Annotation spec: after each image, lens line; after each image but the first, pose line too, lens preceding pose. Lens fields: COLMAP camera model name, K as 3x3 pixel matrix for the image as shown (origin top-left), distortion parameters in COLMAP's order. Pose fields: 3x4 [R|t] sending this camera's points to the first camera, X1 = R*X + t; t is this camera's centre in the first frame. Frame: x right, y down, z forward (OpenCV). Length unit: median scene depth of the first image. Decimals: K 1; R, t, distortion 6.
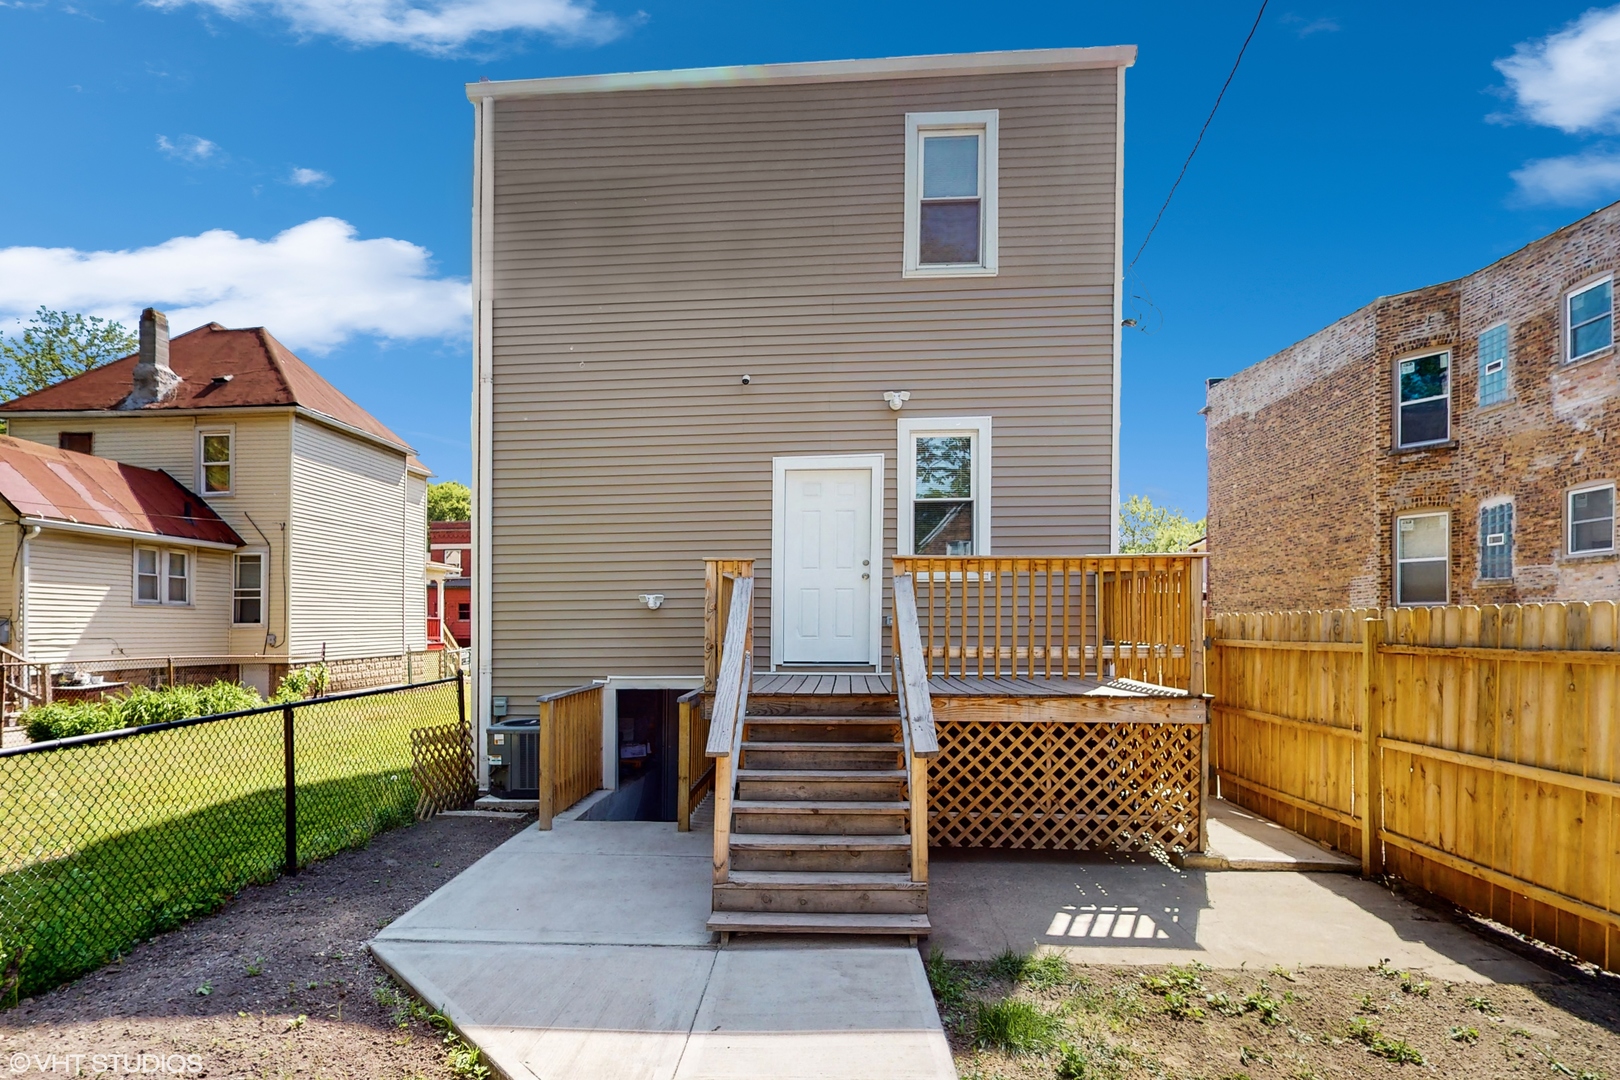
lens RADIAL K [[900.7, 0, 800.5], [0, 900.7, 625.5], [0, 0, 1]] dist [0.004964, -0.000390]
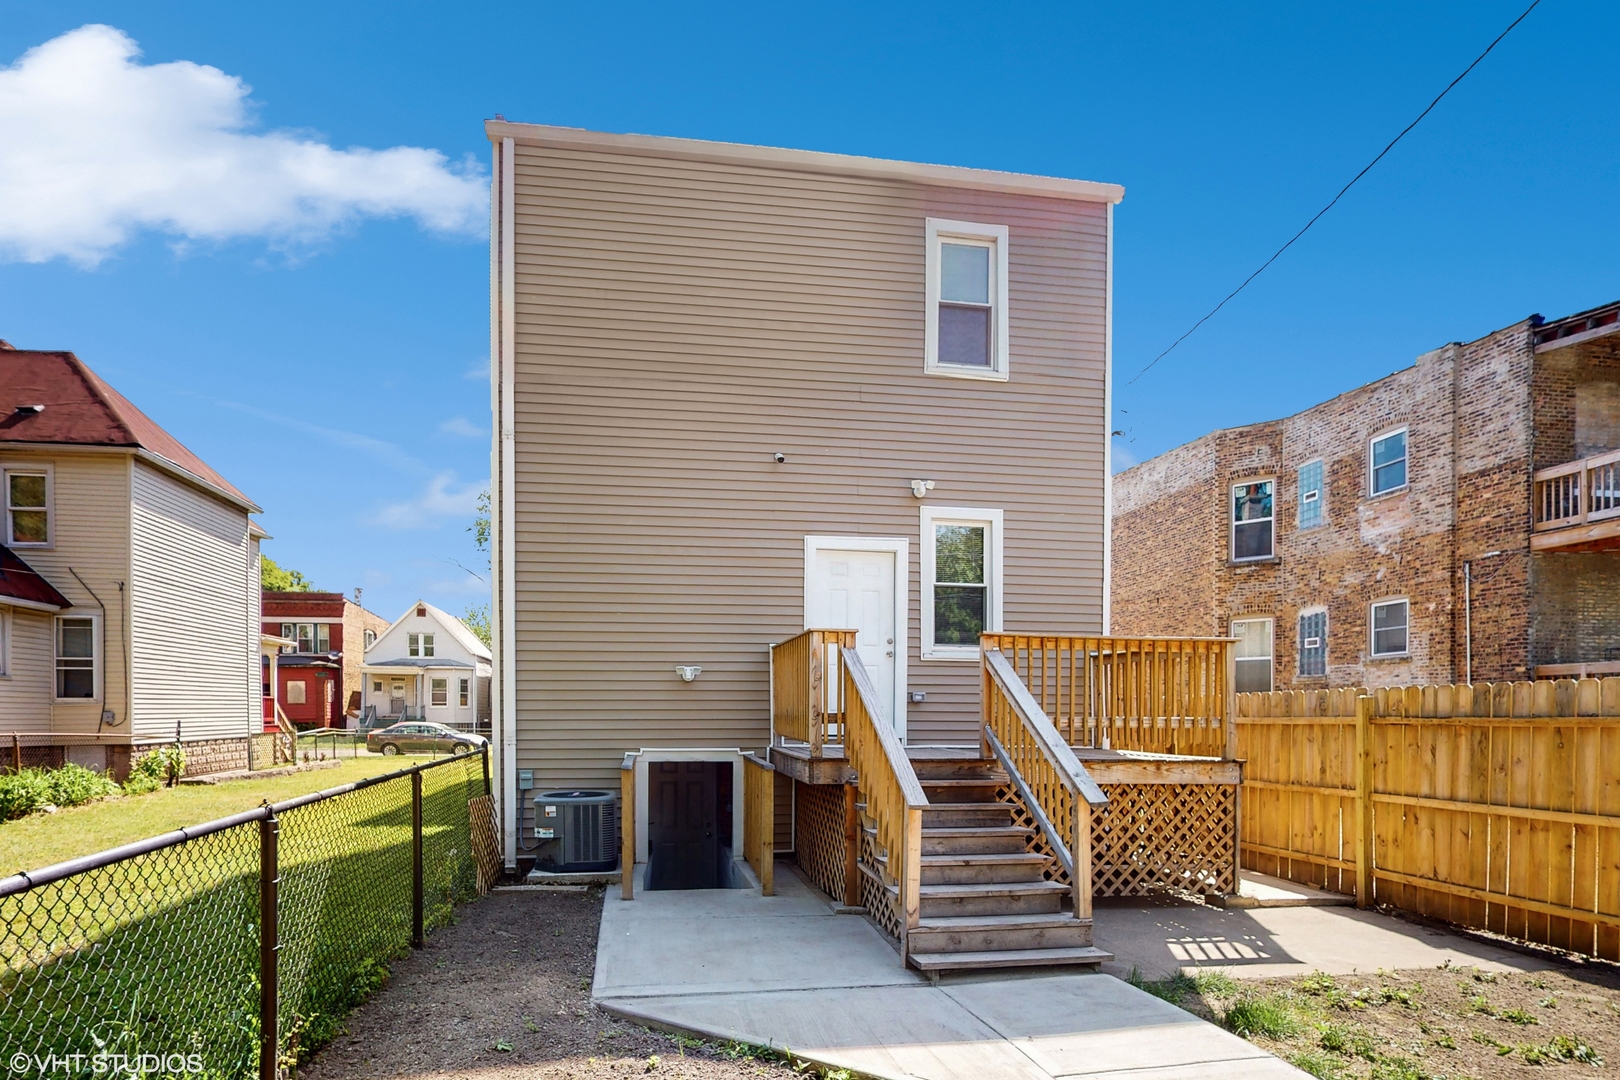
lens RADIAL K [[910.5, 0, 811.7], [0, 910.5, 726.5], [0, 0, 1]] dist [0.001349, 0.000337]
pose [[0.972204, 0.008375, 0.233987, -0.265210], [-0.010508, 0.999914, 0.007869, 0.022375], [-0.233901, -0.010109, 0.972208, -0.012446]]
